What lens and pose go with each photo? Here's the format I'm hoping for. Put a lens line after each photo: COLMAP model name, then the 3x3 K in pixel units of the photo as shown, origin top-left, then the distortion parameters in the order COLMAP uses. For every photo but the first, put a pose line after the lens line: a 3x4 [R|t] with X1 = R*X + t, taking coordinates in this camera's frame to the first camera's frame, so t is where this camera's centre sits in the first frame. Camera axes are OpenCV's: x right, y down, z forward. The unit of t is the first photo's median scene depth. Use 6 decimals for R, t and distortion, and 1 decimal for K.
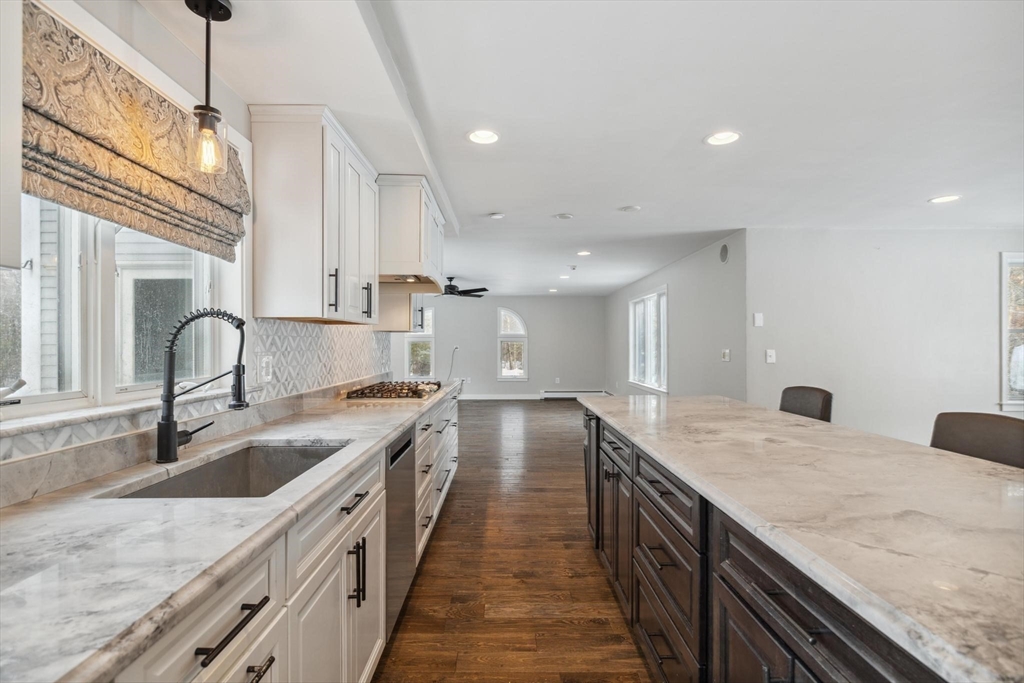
lens RADIAL K [[494.3, 0, 513.4], [0, 494.3, 345.0], [0, 0, 1]] dist [0.001038, 0.000596]
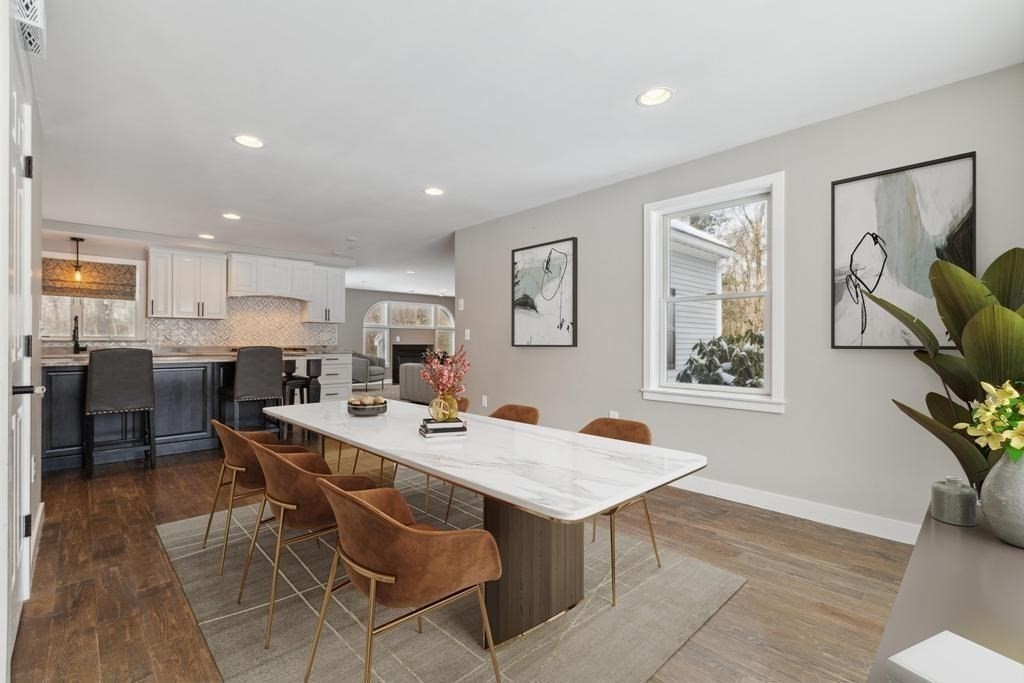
lens RADIAL K [[460.6, 0, 511.4], [0, 460.6, 343.4], [0, 0, 1]] dist [-0.000088, -0.000074]
pose [[0.679909, 0.003640, -0.733287, 2.782446], [-0.003325, 0.999993, 0.001880, 0.080538], [0.733289, 0.001160, 0.679917, 0.647815]]
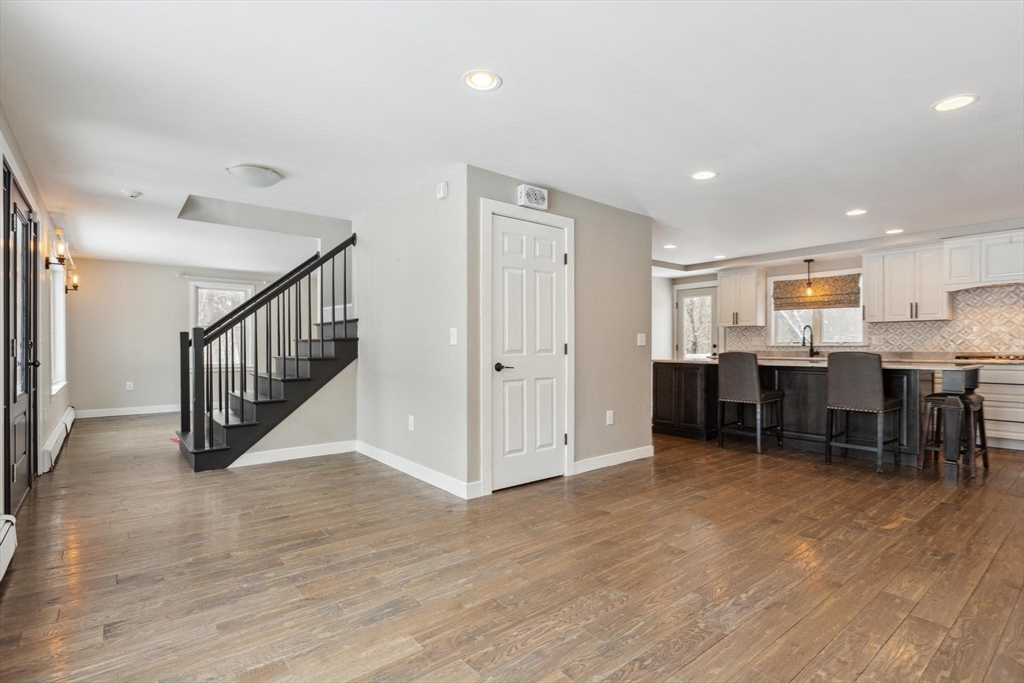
lens RADIAL K [[496.0, 0, 511.9], [0, 496.0, 344.1], [0, 0, 1]] dist [0.000903, -0.000684]
pose [[-0.781307, -0.002623, -0.624141, 2.842445], [-0.000897, 0.999995, -0.003080, 0.078725], [0.624146, -0.001847, -0.781306, 1.826152]]
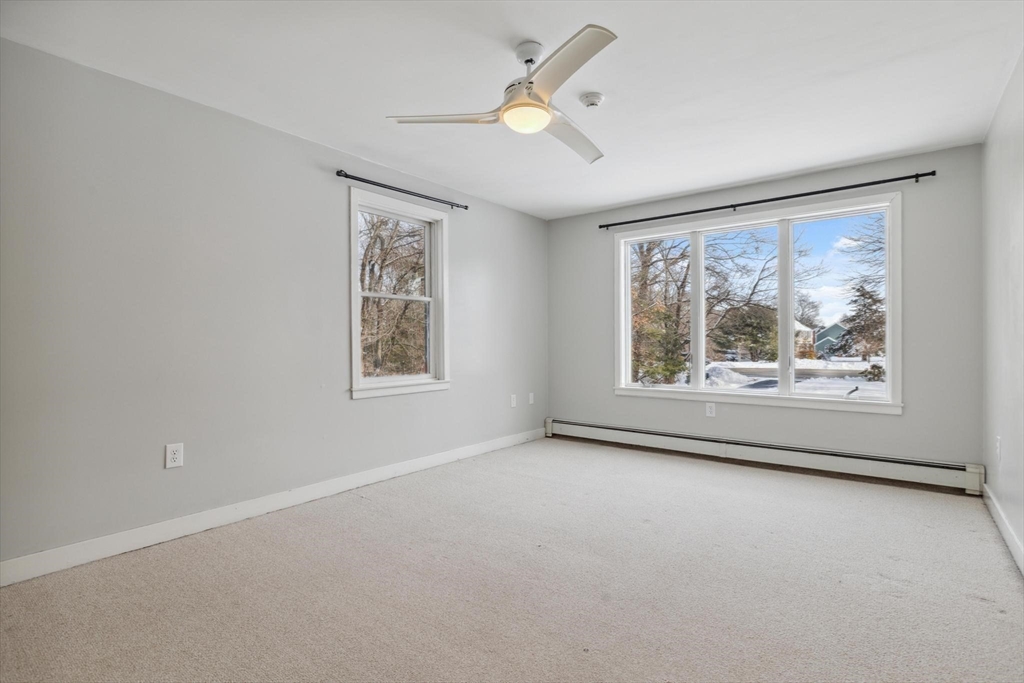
lens RADIAL K [[510.7, 0, 512.8], [0, 510.7, 353.3], [0, 0, 1]] dist [0.144460, -0.000427]
pose [[0.612900, -0.014823, 0.790022, 1.033892], [0.001717, 0.999847, 0.017428, 0.100879], [-0.790159, -0.009325, 0.612831, 0.659797]]
